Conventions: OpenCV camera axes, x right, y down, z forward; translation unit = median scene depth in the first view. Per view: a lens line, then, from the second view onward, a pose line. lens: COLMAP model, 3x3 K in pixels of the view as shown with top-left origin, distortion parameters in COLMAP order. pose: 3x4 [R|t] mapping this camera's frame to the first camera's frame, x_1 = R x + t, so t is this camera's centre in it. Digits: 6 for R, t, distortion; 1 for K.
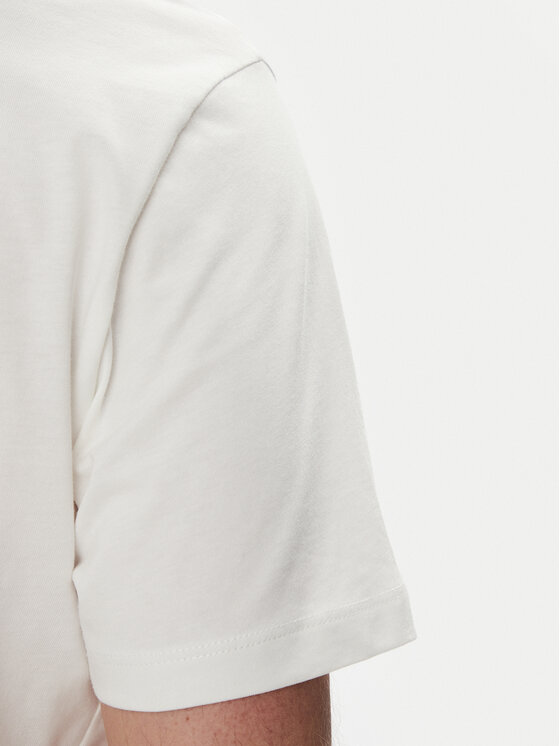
lens RADIAL K [[1865.0, 0, 280.2], [0, 1865.0, 373.6], [0, 0, 1]] dist [-0.022922, 0.000000]
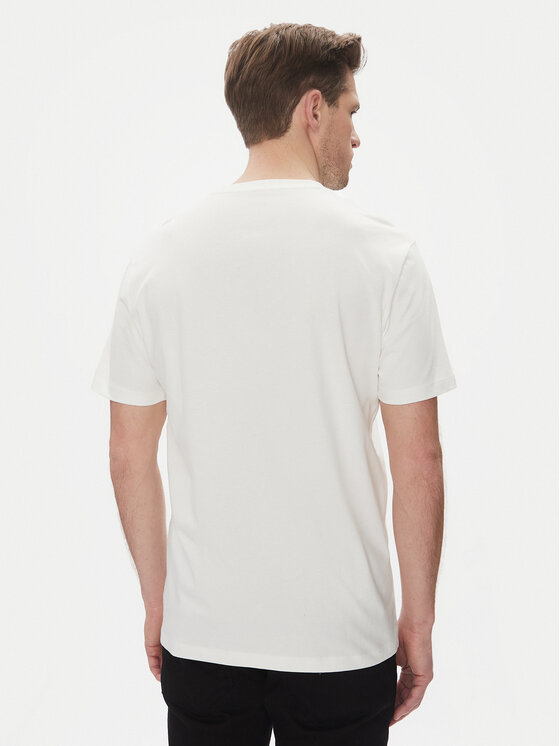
lens RADIAL K [[852.8, 0, 280.4], [0, 852.8, 370.9], [0, 0, 1]] dist [-0.018645, 0.000000]
pose [[0.999965, -0.007721, 0.003238, -0.336520], [0.007391, 0.995758, 0.091716, -0.071068], [-0.003933, -0.091689, 0.995780, -0.896819]]
